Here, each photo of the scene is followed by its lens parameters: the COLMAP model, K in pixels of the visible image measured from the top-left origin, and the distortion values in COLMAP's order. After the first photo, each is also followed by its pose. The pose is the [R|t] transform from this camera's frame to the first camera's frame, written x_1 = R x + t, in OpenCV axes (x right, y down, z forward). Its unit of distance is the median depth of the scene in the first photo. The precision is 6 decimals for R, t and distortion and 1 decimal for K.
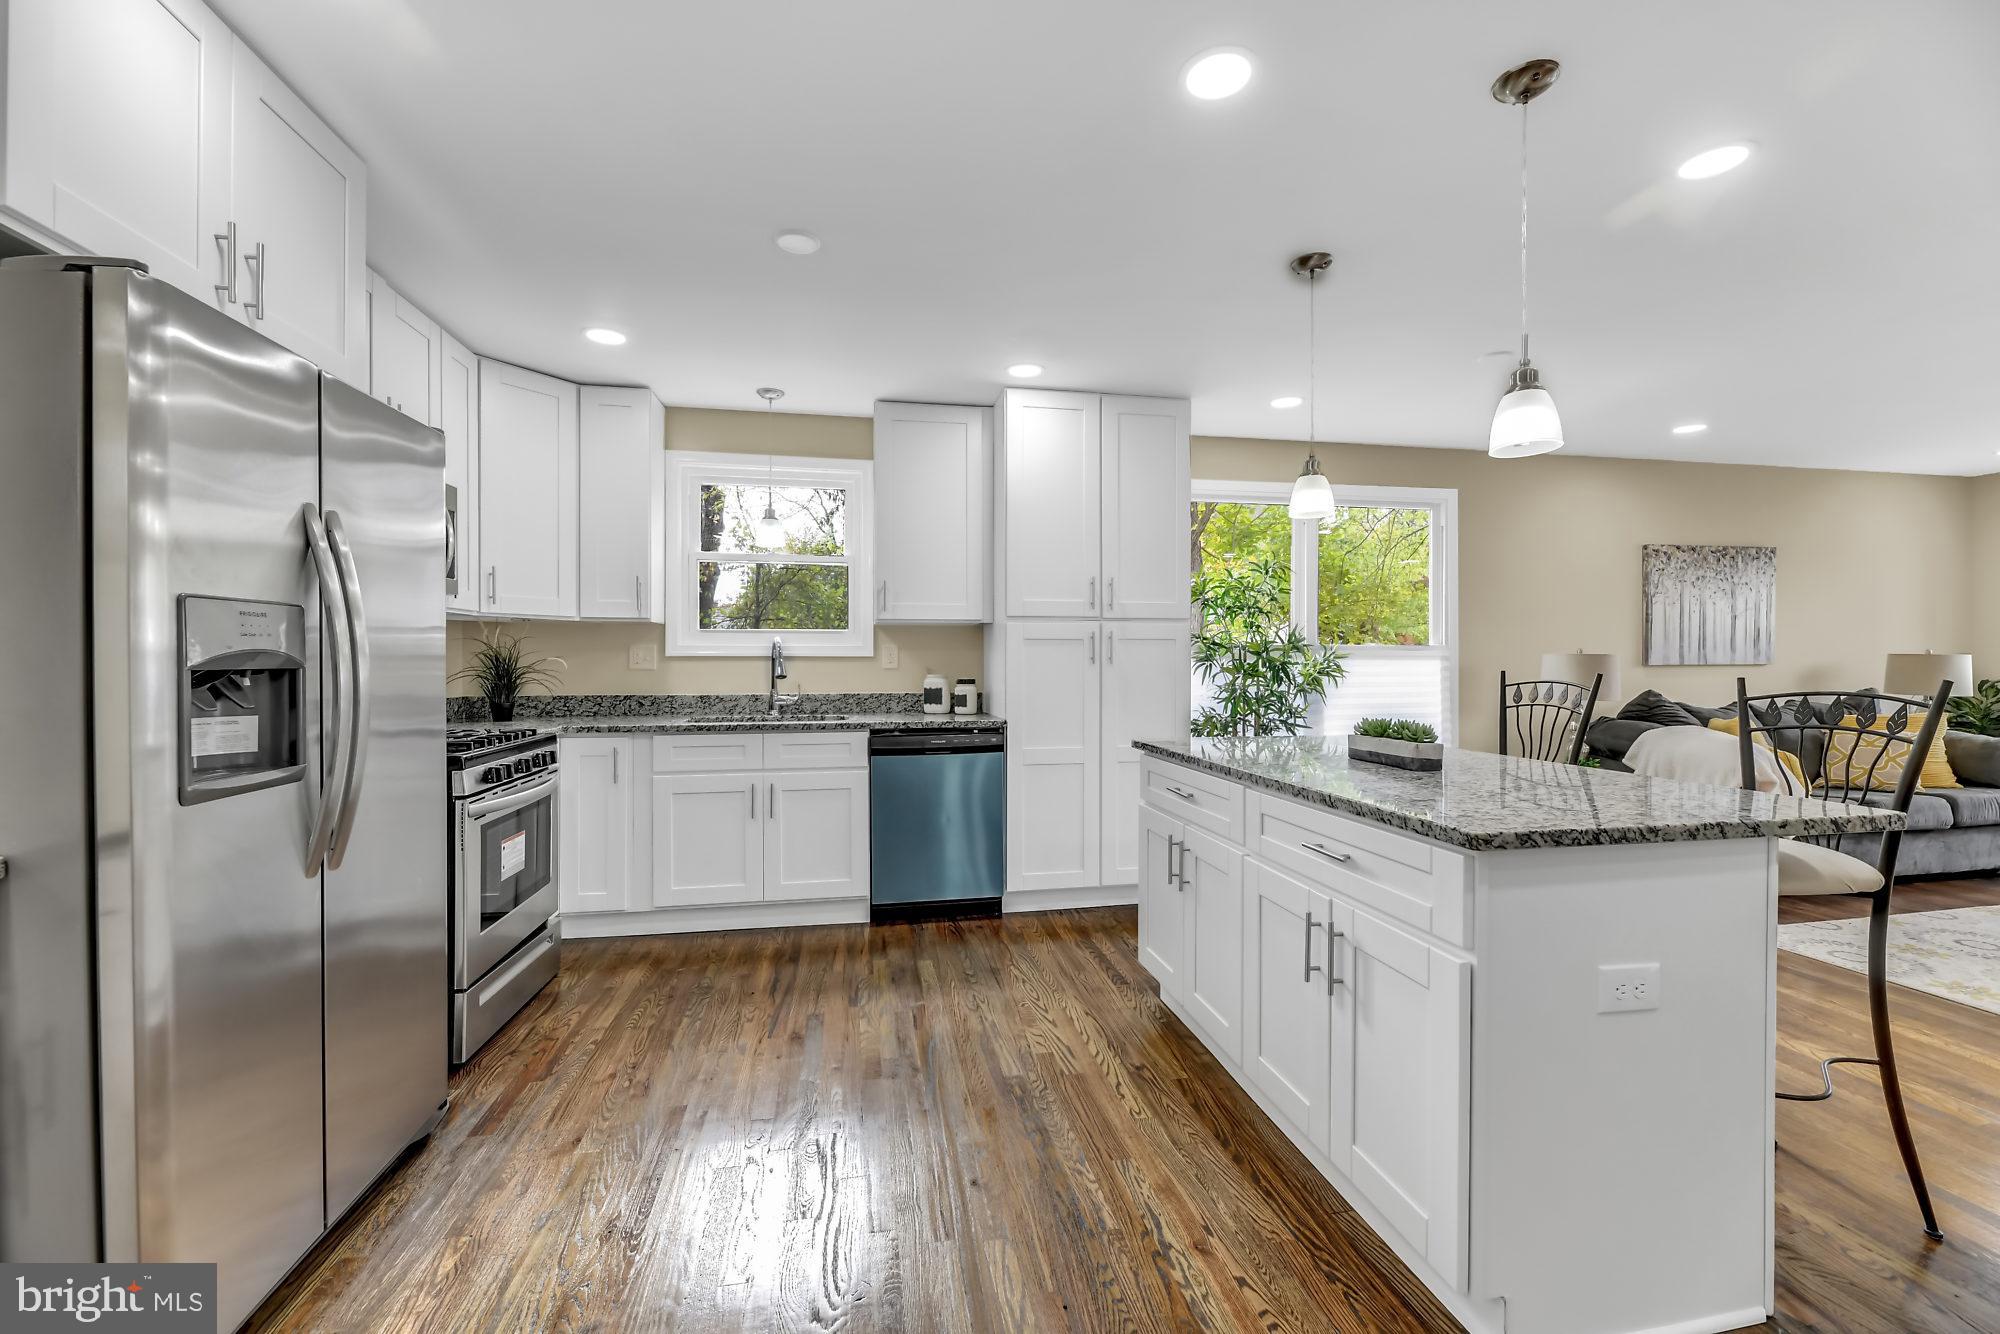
lens RADIAL K [[801.7, 0, 989.5], [0, 801.7, 663.5], [0, 0, 1]] dist [-0.001664, -0.002919]
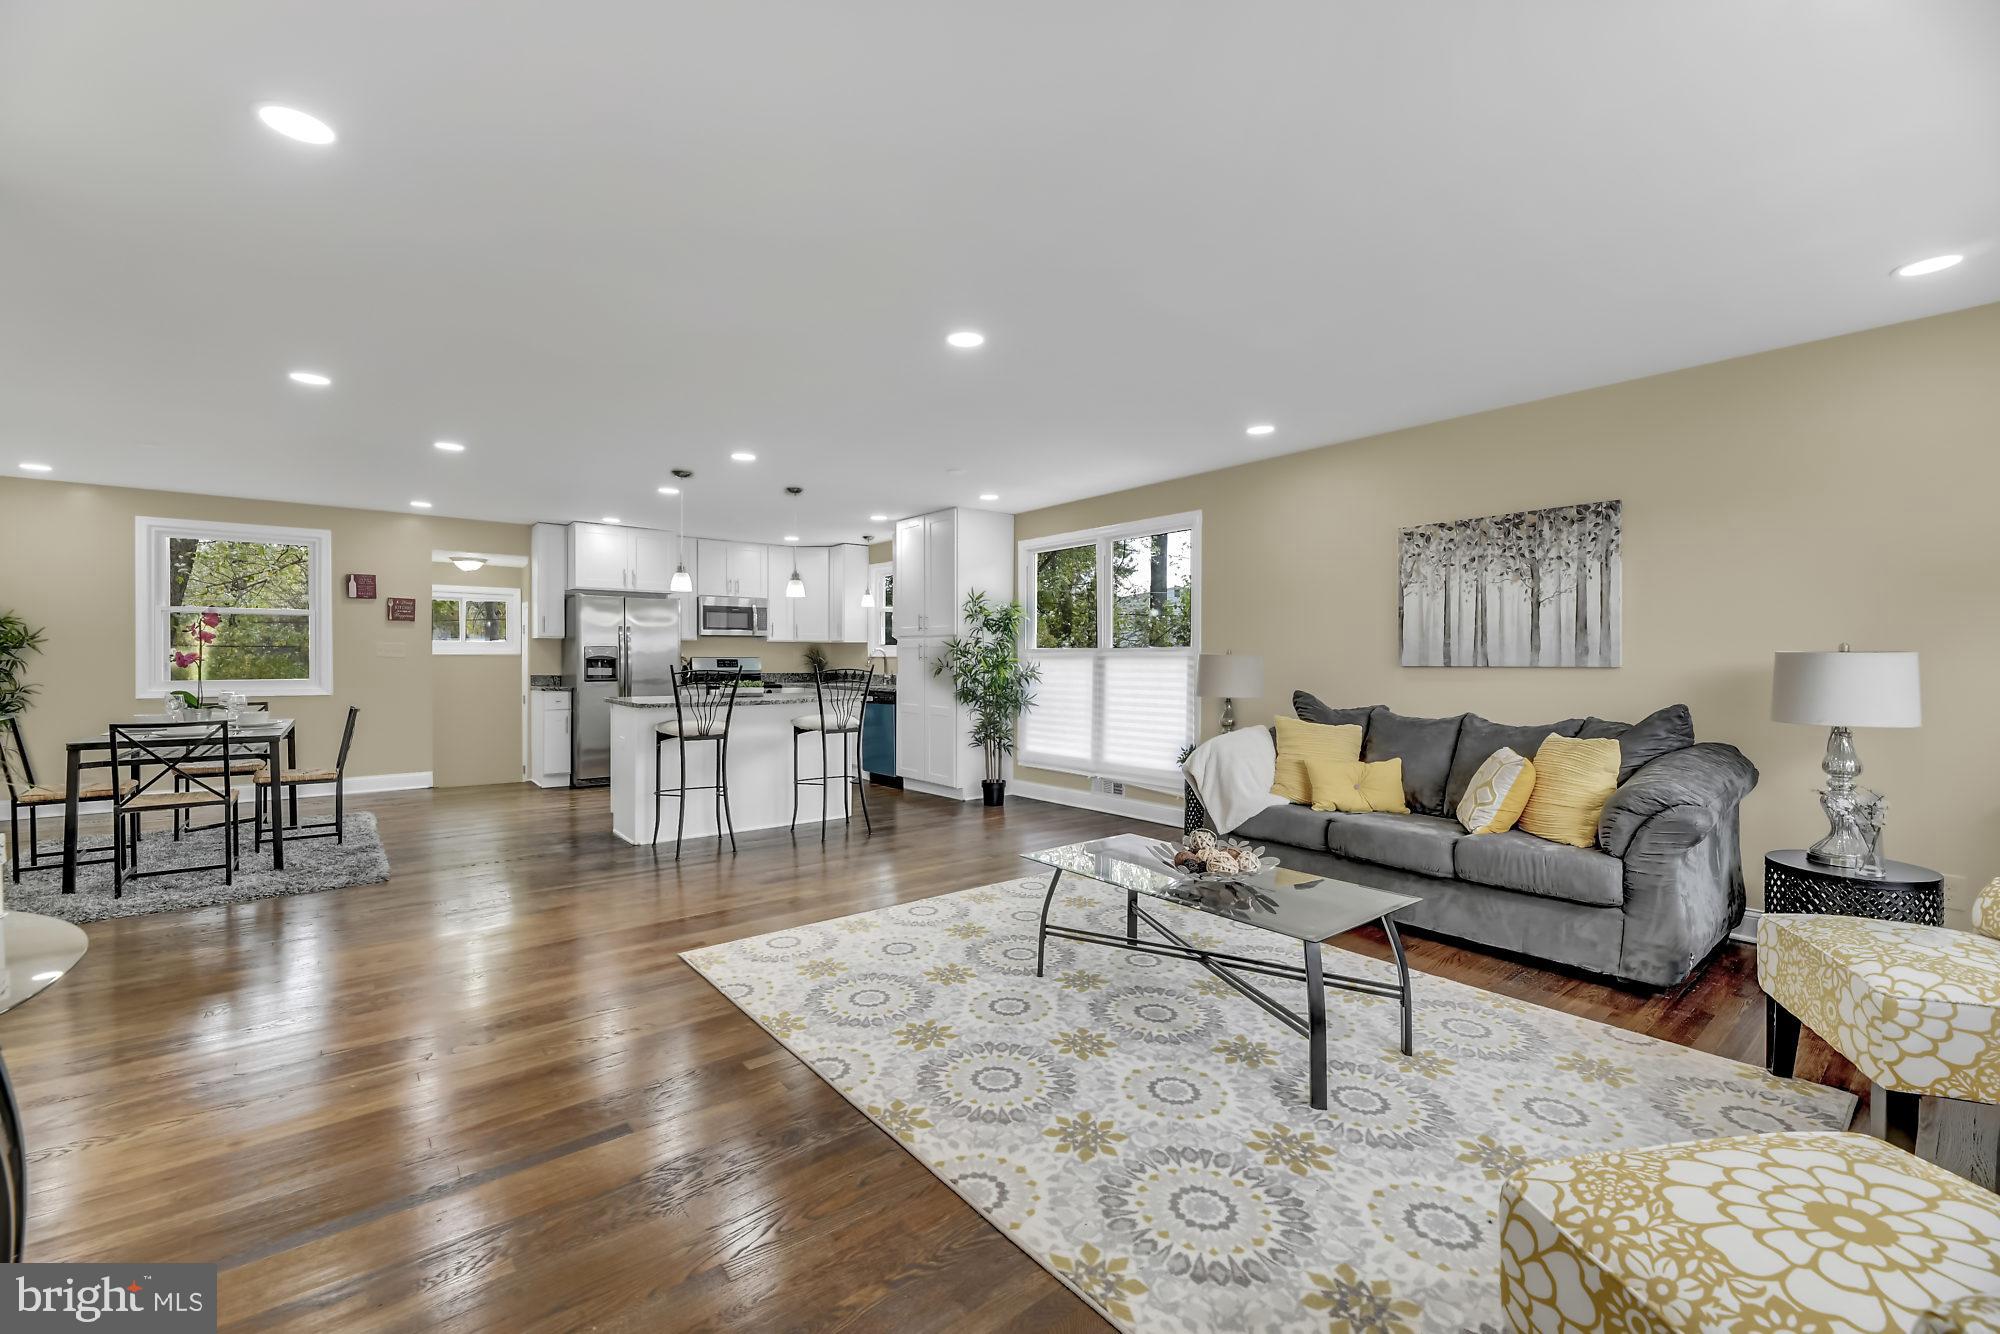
lens RADIAL K [[766.6, 0, 980.8], [0, 766.6, 665.0], [0, 0, 1]] dist [-0.002880, -0.000362]
pose [[0.487428, 0.009074, -0.873116, 1.740628], [-0.007200, 0.999954, 0.006373, -0.001260], [0.873133, 0.003180, 0.487471, 0.246391]]
